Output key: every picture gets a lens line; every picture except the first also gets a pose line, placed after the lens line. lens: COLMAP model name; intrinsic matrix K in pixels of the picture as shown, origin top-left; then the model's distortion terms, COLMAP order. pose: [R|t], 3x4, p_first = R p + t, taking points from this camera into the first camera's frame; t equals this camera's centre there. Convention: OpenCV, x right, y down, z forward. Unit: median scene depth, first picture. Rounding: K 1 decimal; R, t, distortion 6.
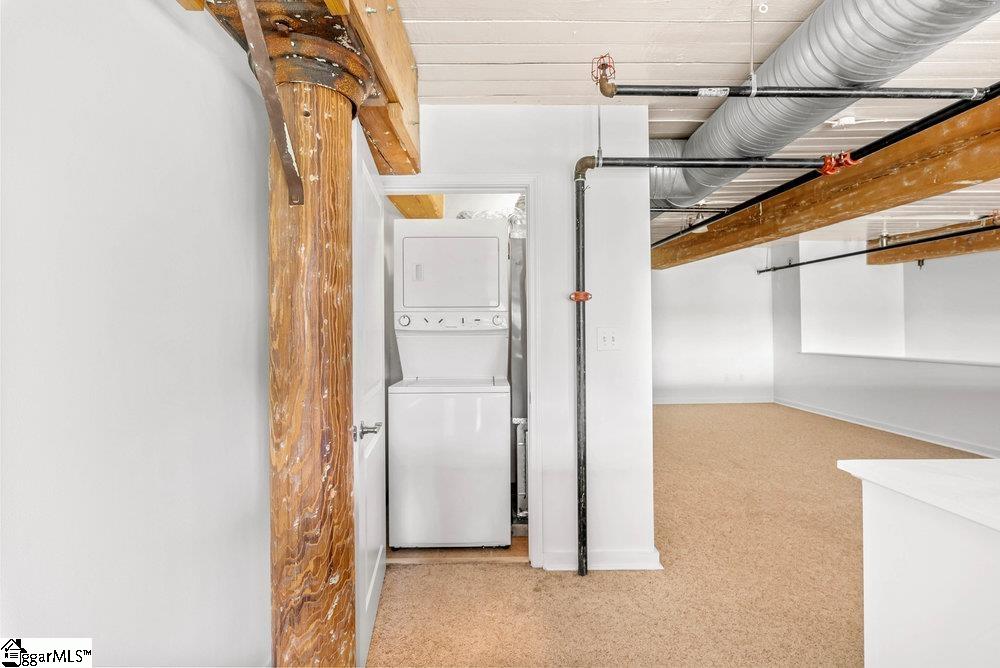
lens RADIAL K [[457.6, 0, 502.8], [0, 457.6, 329.6], [0, 0, 1]] dist [0.000771, 0.000959]
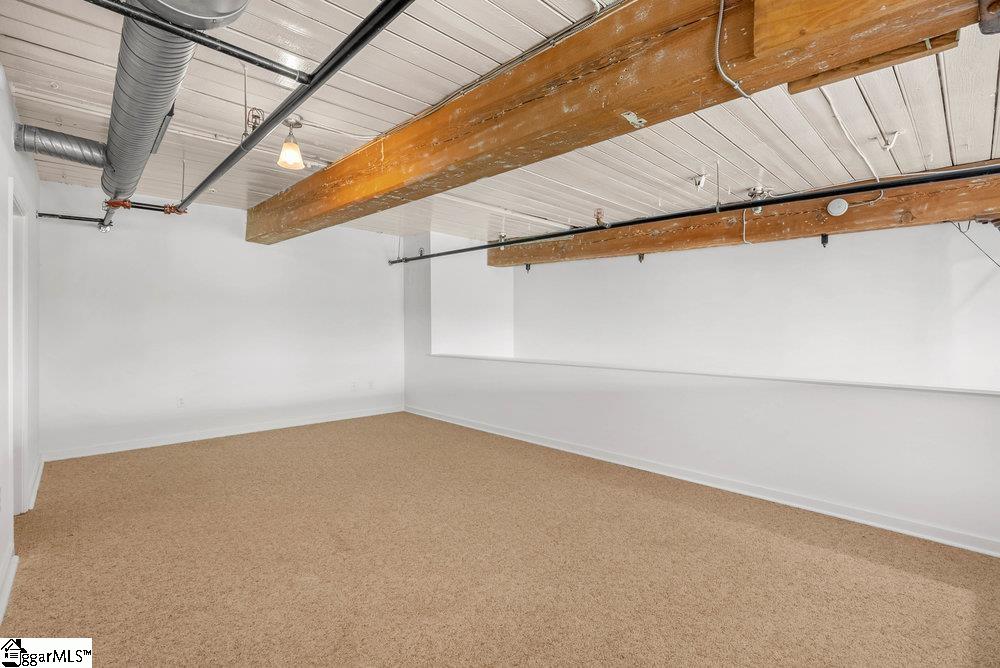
lens RADIAL K [[457.6, 0, 502.7], [0, 457.6, 331.0], [0, 0, 1]] dist [0.000771, 0.000959]
pose [[0.744215, 0.006876, 0.667905, 0.254777], [-0.010125, 0.999948, 0.000987, 0.001494], [-0.667864, -0.007497, 0.744246, 0.387753]]
